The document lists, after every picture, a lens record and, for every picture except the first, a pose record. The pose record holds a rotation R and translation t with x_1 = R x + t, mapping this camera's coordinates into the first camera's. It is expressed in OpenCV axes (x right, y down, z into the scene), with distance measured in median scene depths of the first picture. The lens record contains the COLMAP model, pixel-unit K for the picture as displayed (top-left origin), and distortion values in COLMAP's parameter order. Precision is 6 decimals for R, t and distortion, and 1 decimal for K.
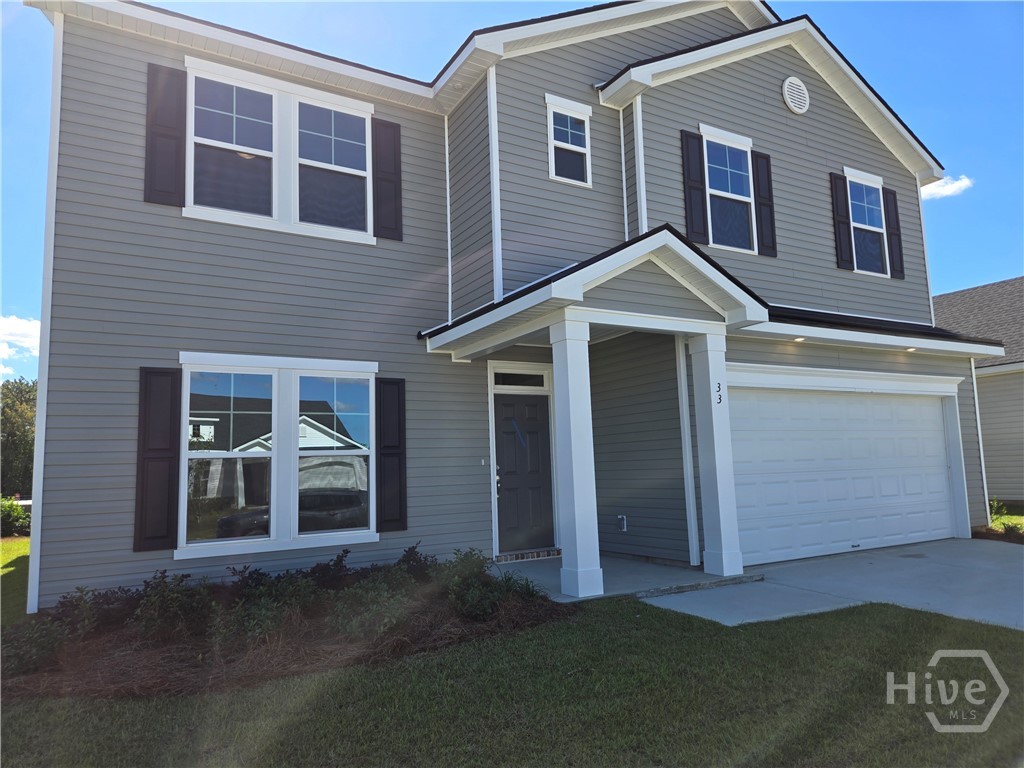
lens RADIAL K [[681.8, 0, 513.3], [0, 681.8, 389.6], [0, 0, 1]] dist [0.026836, -0.013690]
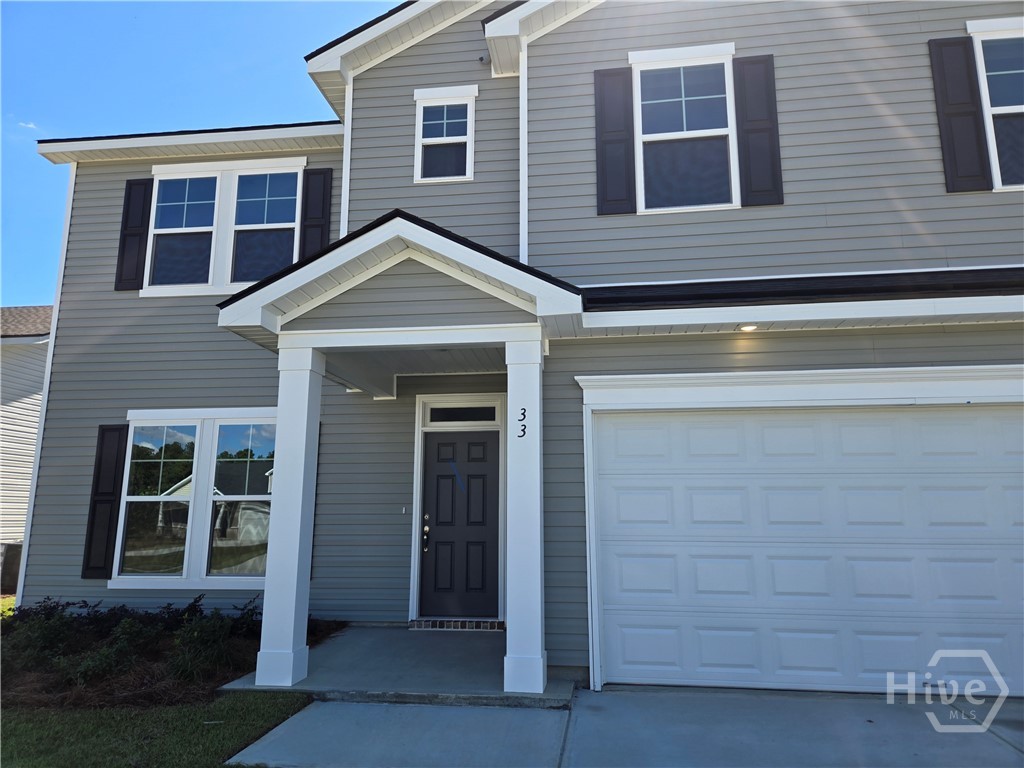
lens RADIAL K [[681.8, 0, 511.1], [0, 681.8, 381.0], [0, 0, 1]] dist [0.026836, -0.013690]
pose [[0.793479, -0.083633, -0.602824, 0.643923], [0.046169, 0.995930, -0.077401, 0.014444], [0.606844, 0.033585, 0.794111, 0.386387]]
